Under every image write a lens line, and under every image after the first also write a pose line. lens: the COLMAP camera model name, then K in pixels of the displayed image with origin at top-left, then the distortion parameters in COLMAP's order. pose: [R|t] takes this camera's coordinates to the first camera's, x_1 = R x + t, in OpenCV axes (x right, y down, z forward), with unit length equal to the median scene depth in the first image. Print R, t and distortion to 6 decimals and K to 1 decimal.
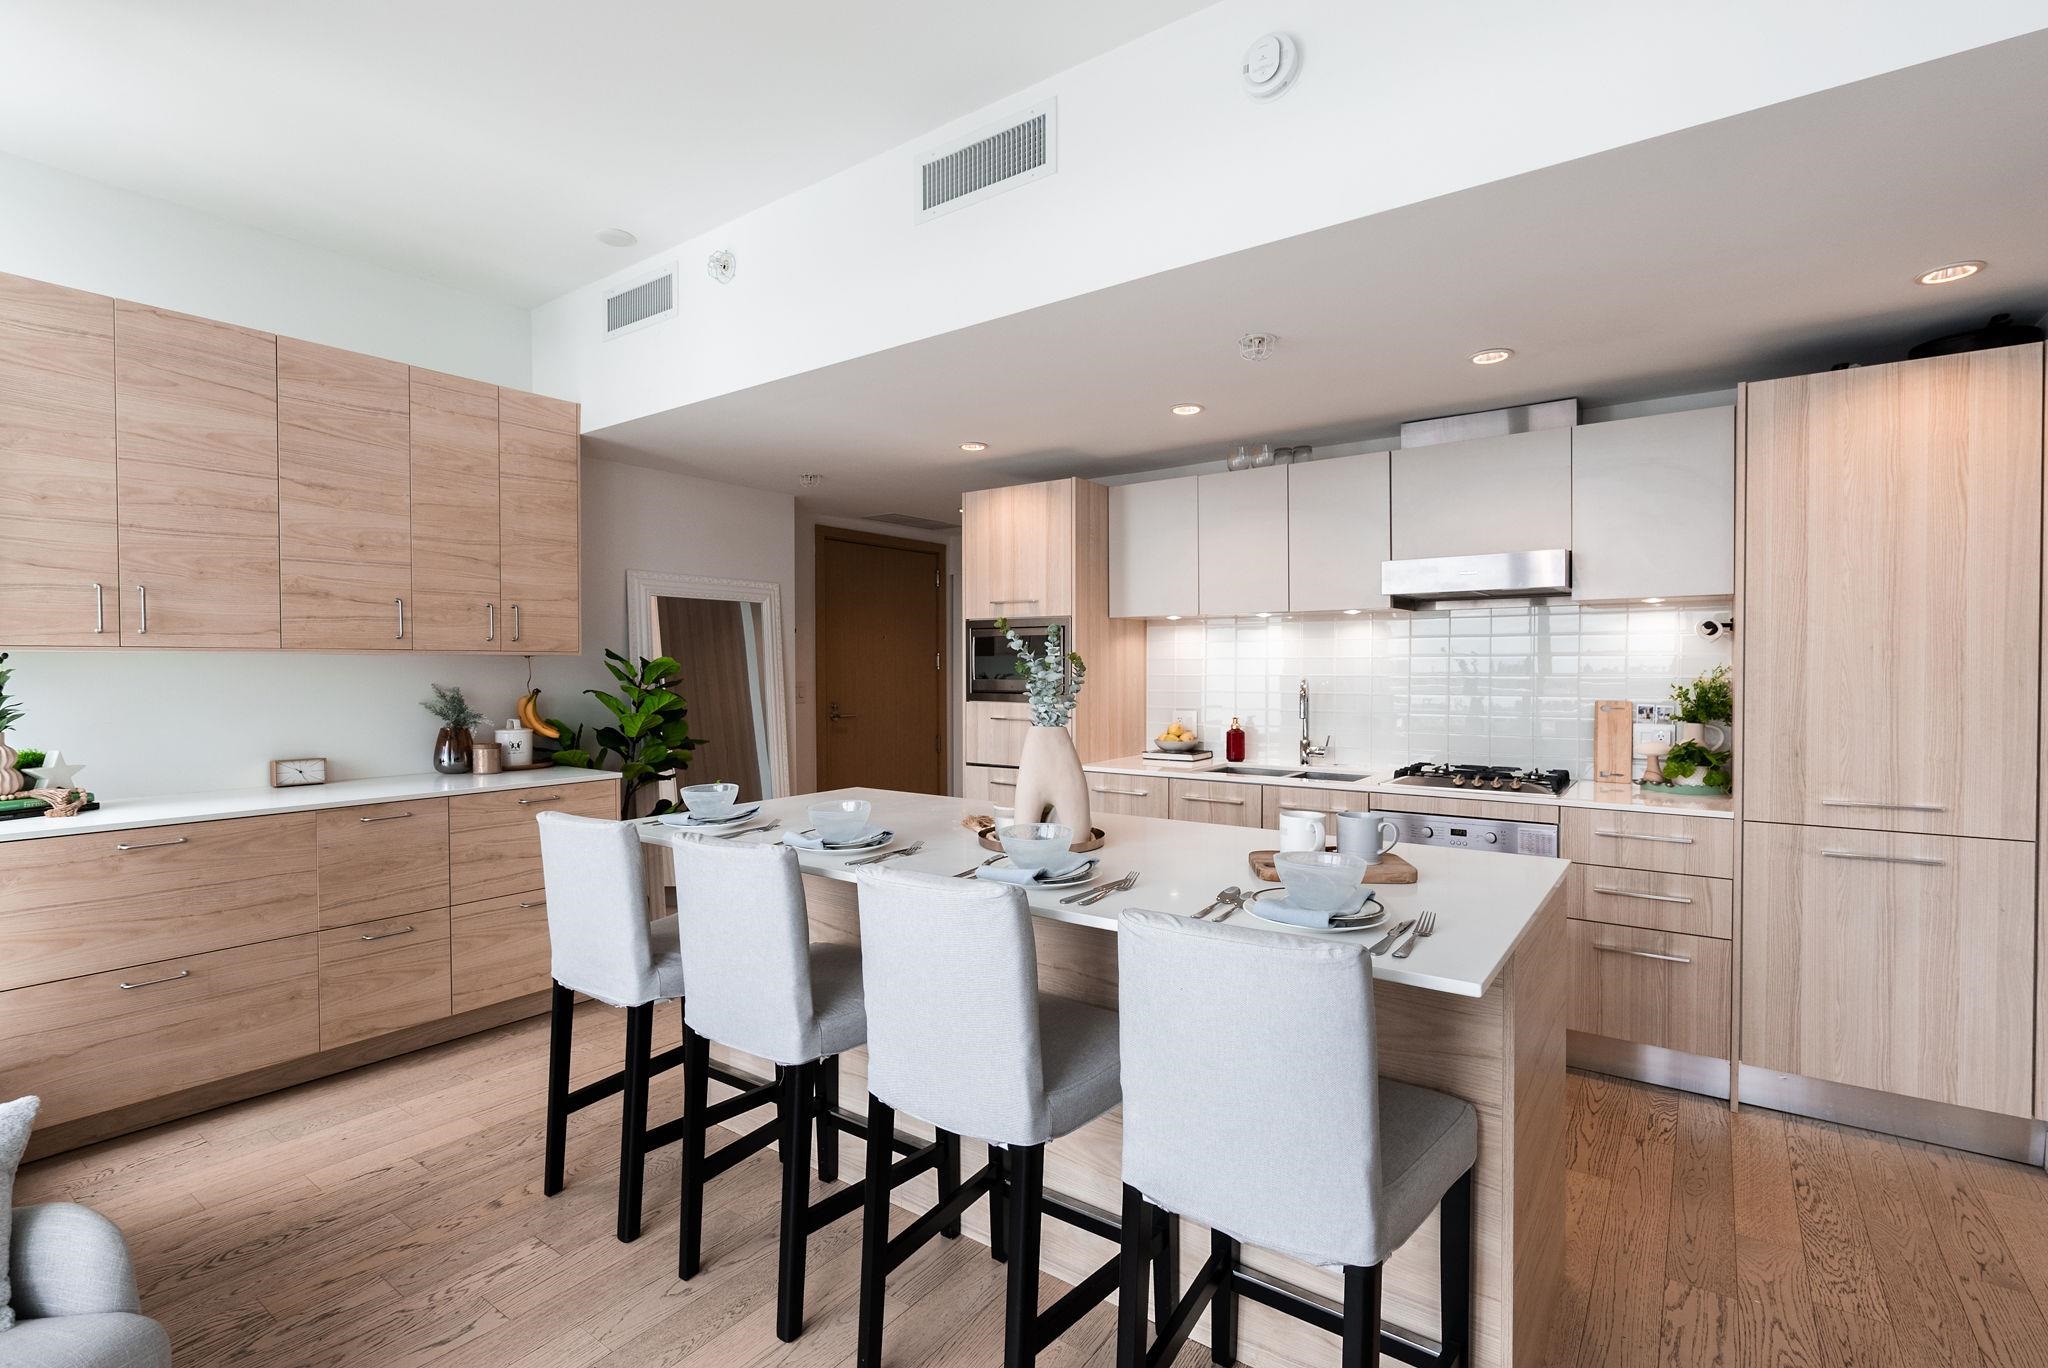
lens RADIAL K [[936.3, 0, 1041.1], [0, 936.3, 684.3], [0, 0, 1]] dist [-0.005217, 0.002645]
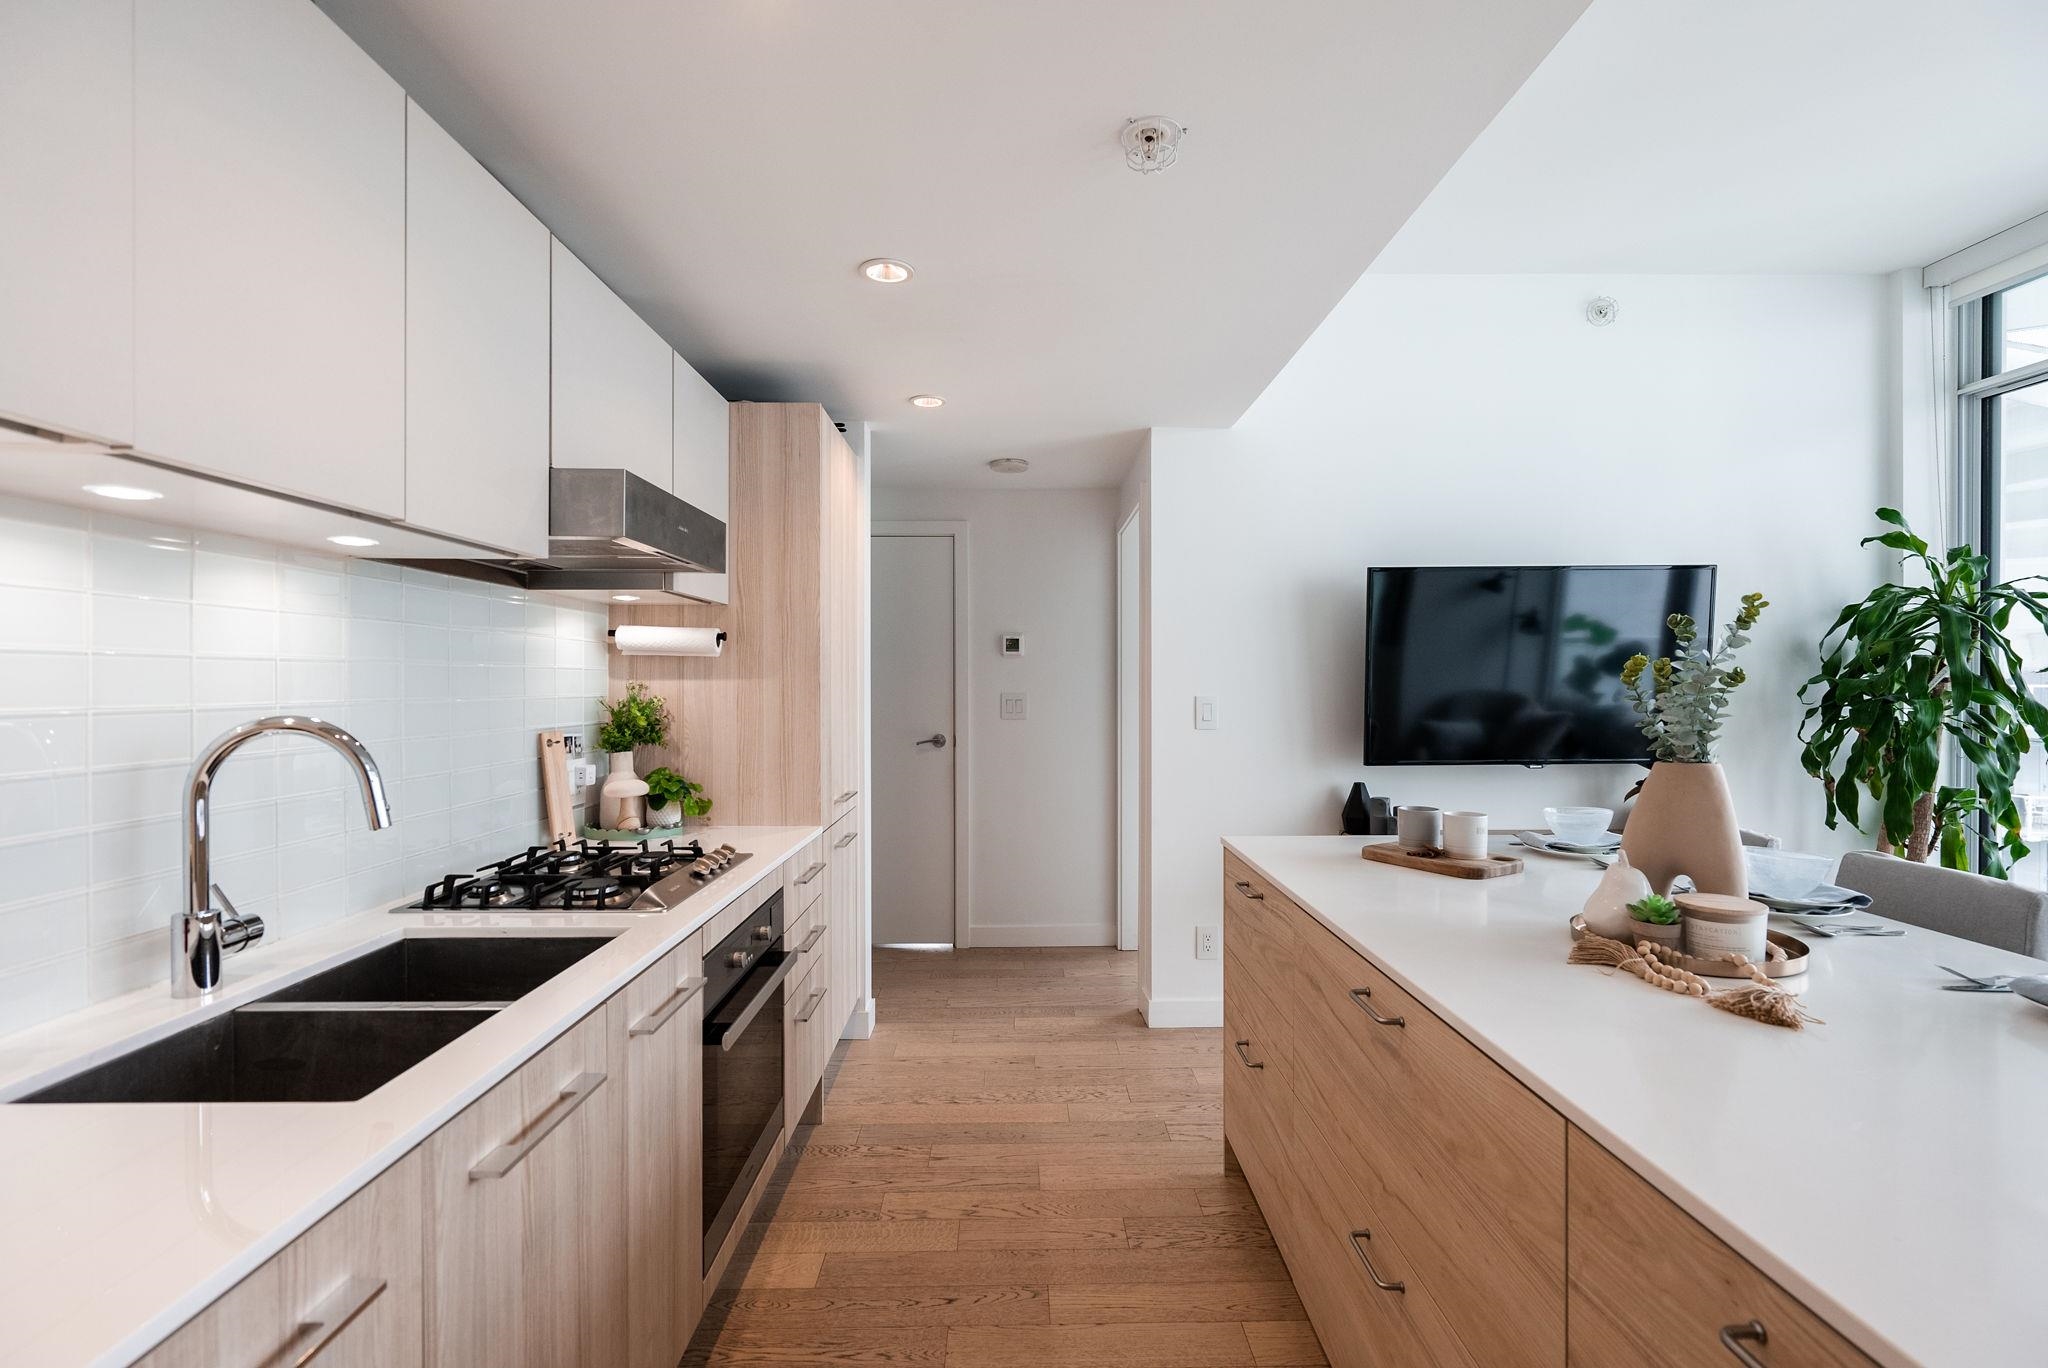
lens RADIAL K [[936.3, 0, 1032.3], [0, 936.3, 686.5], [0, 0, 1]] dist [-0.005217, 0.002645]
pose [[-0.602604, 0.003407, 0.798033, -0.162052], [0.022964, 0.999651, 0.013073, -0.017206], [-0.797710, 0.026204, -0.602472, 1.127381]]
